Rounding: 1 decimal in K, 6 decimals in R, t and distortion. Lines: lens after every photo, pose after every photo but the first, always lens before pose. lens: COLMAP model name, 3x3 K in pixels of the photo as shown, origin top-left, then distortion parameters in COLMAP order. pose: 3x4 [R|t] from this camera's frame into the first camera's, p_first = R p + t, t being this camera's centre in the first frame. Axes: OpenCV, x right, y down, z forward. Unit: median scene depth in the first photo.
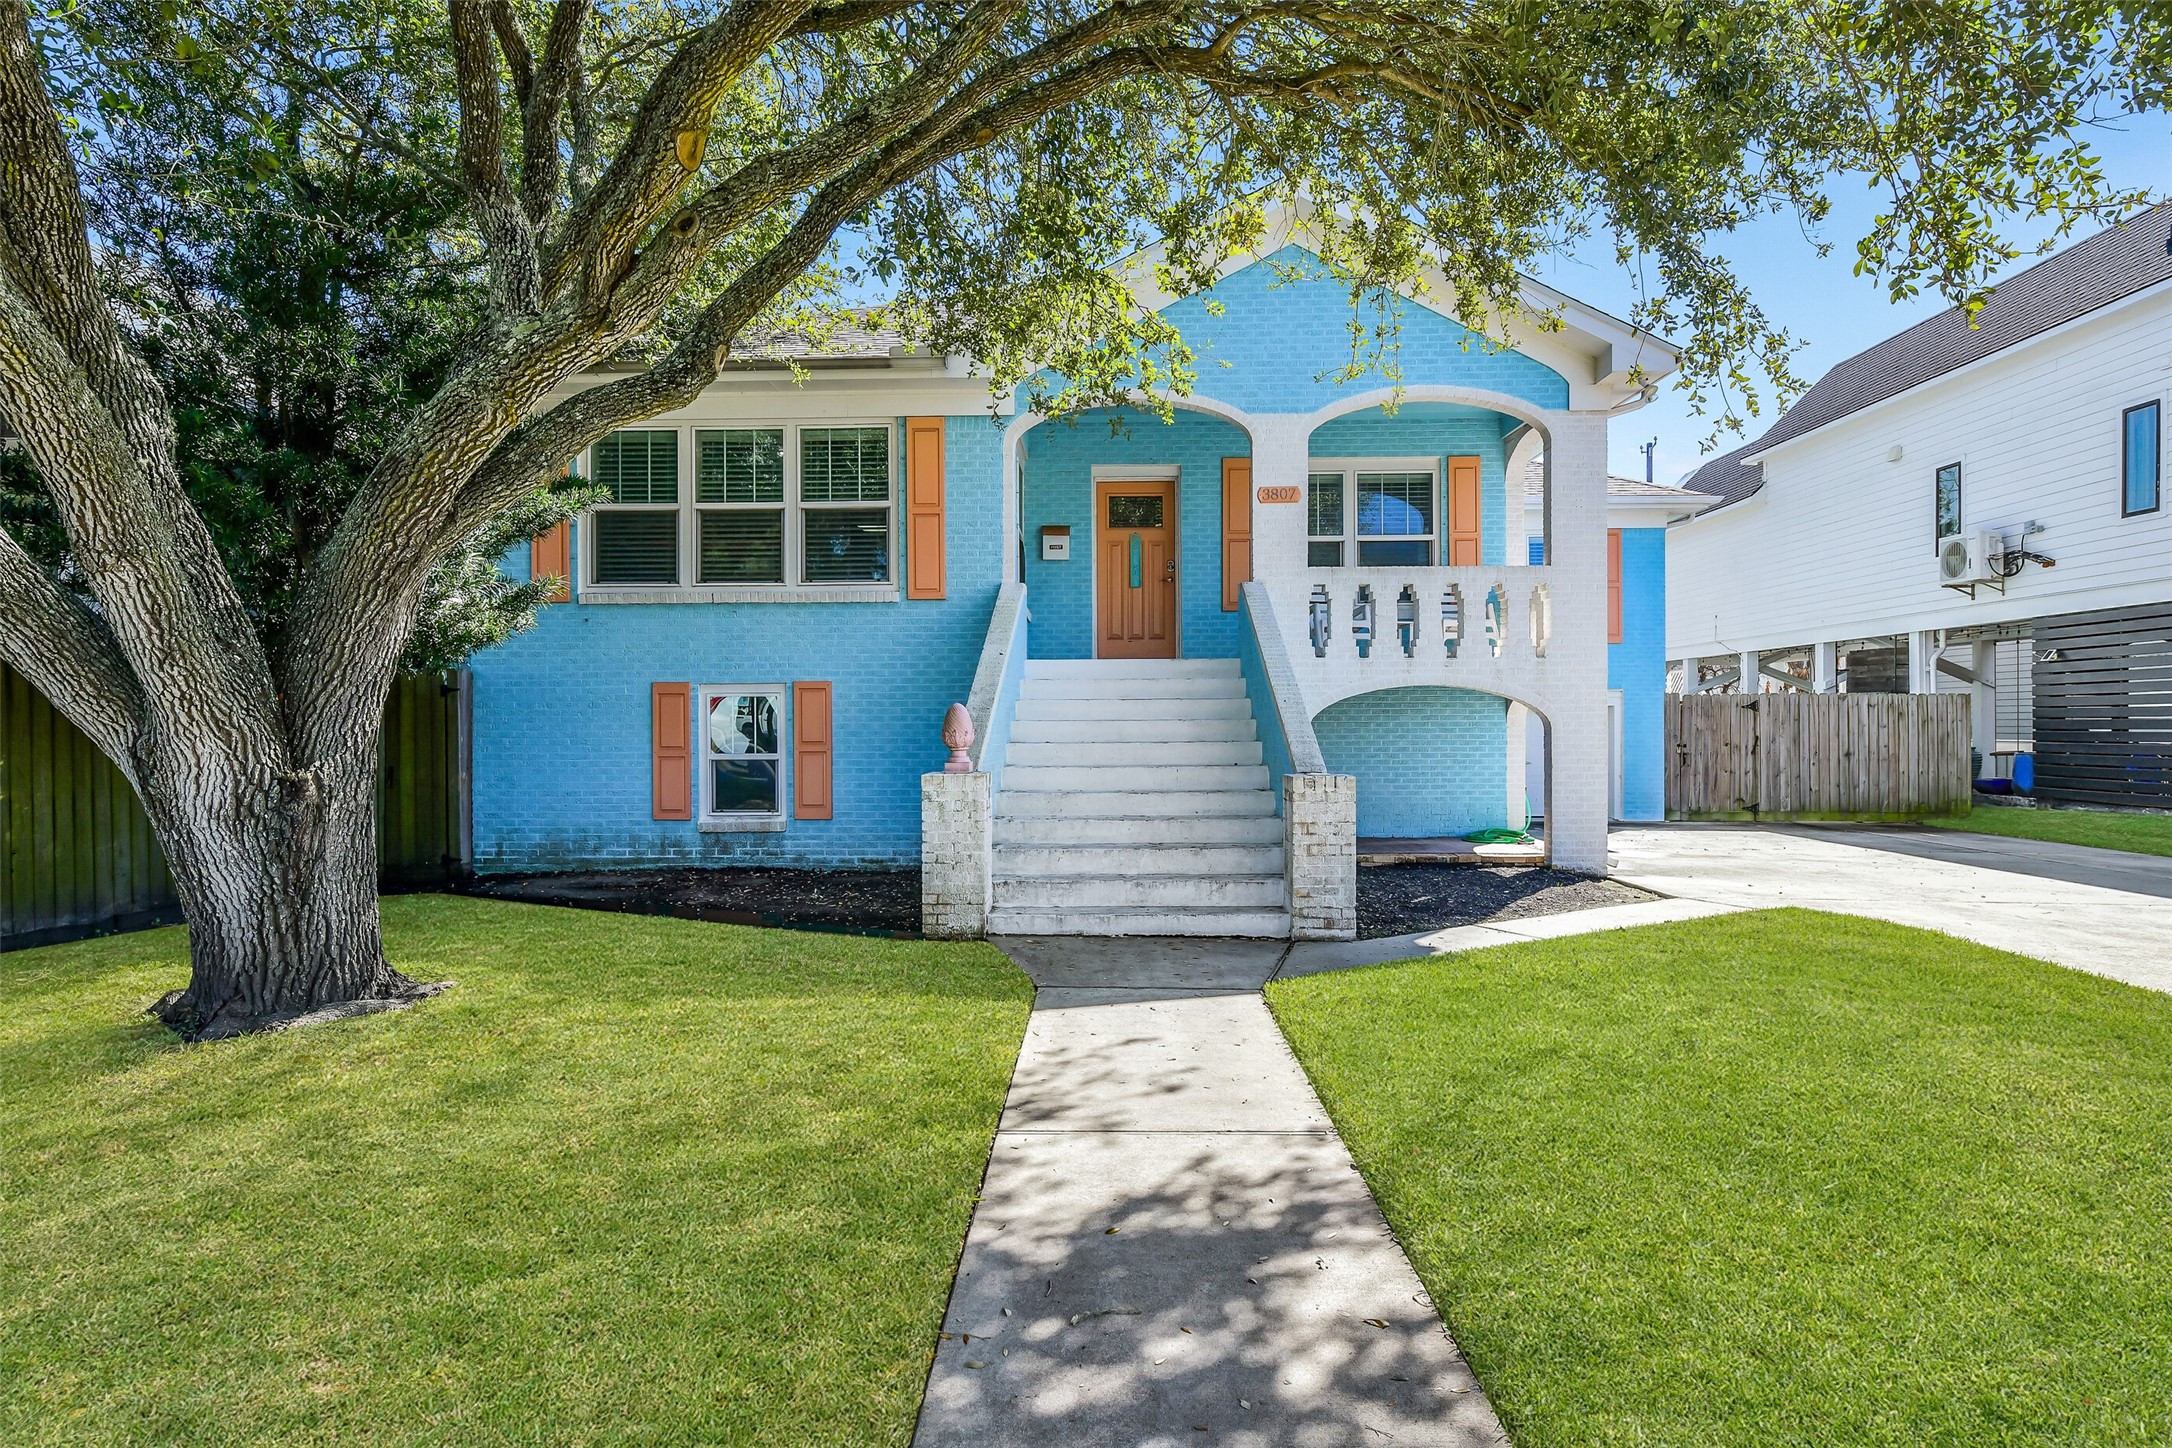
lens RADIAL K [[1170.3, 0, 1084.4], [0, 1170.3, 728.7], [0, 0, 1]] dist [-0.004076, -0.000147]
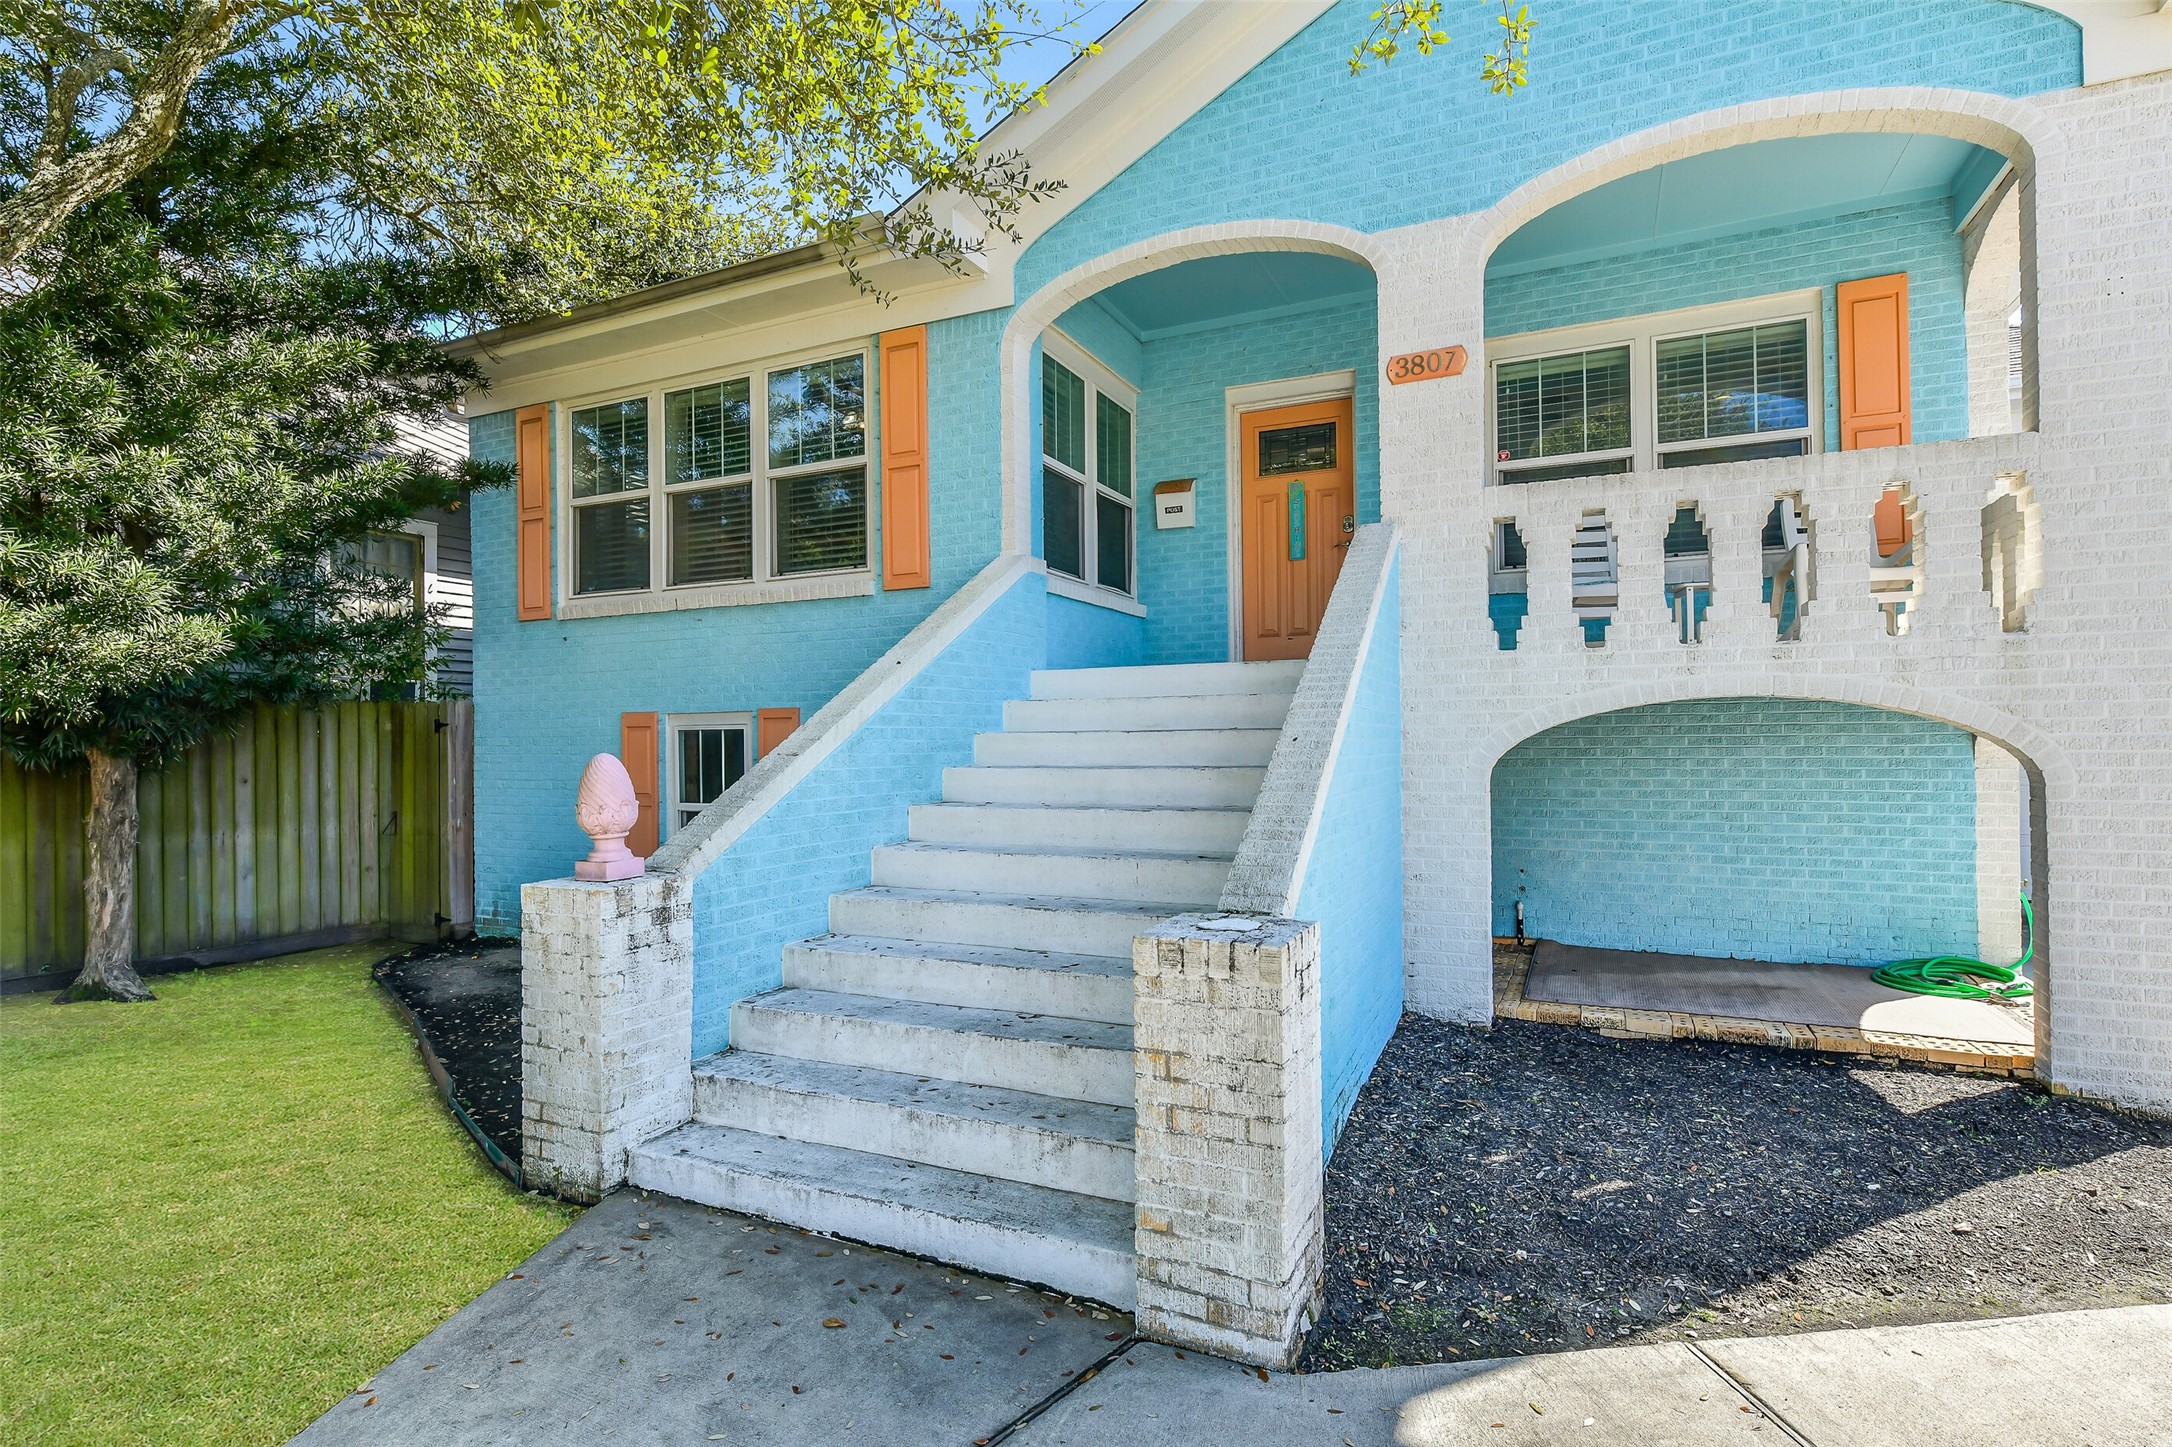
lens RADIAL K [[1075.3, 0, 1087.7], [0, 1075.3, 729.8], [0, 0, 1]] dist [-0.000292, 0.000056]
pose [[0.914133, -0.008152, -0.405333, 0.222748], [0.005183, 0.999951, -0.008422, -0.019969], [0.405382, 0.005598, 0.914130, 0.452552]]
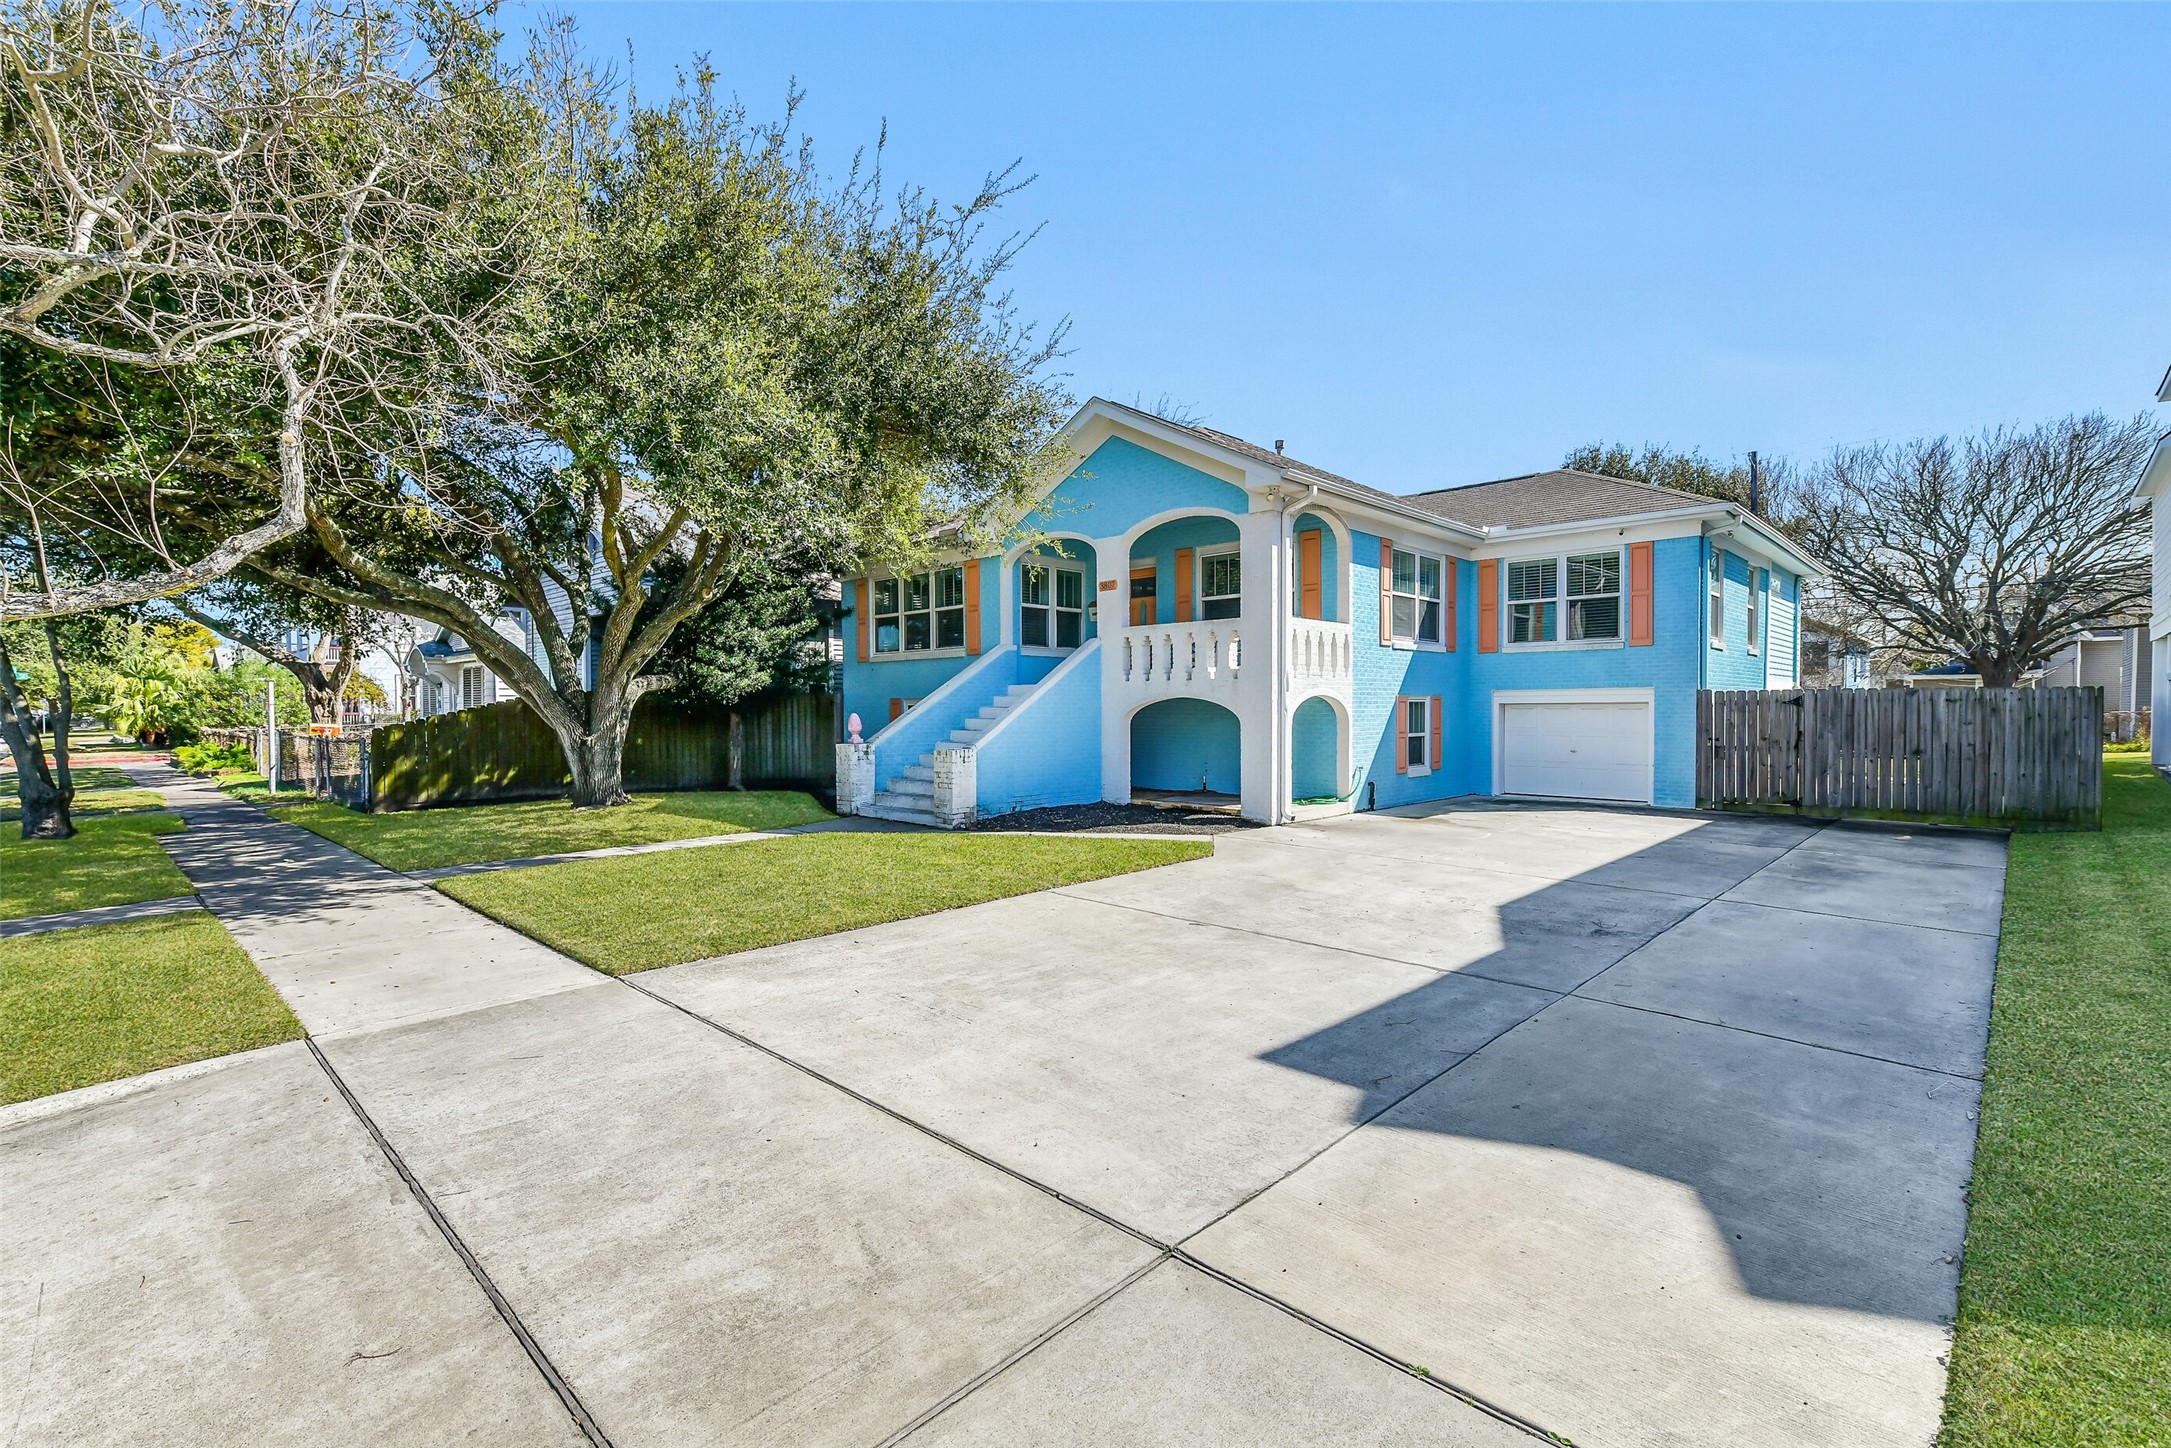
lens RADIAL K [[978.1, 0, 1084.2], [0, 978.1, 725.0], [0, 0, 1]] dist [0.007082, 0.000131]
pose [[0.735999, 0.010513, -0.676901, 1.082679], [0.000330, 0.999874, 0.015889, -0.019965], [0.676983, -0.011918, 0.735903, -0.064589]]
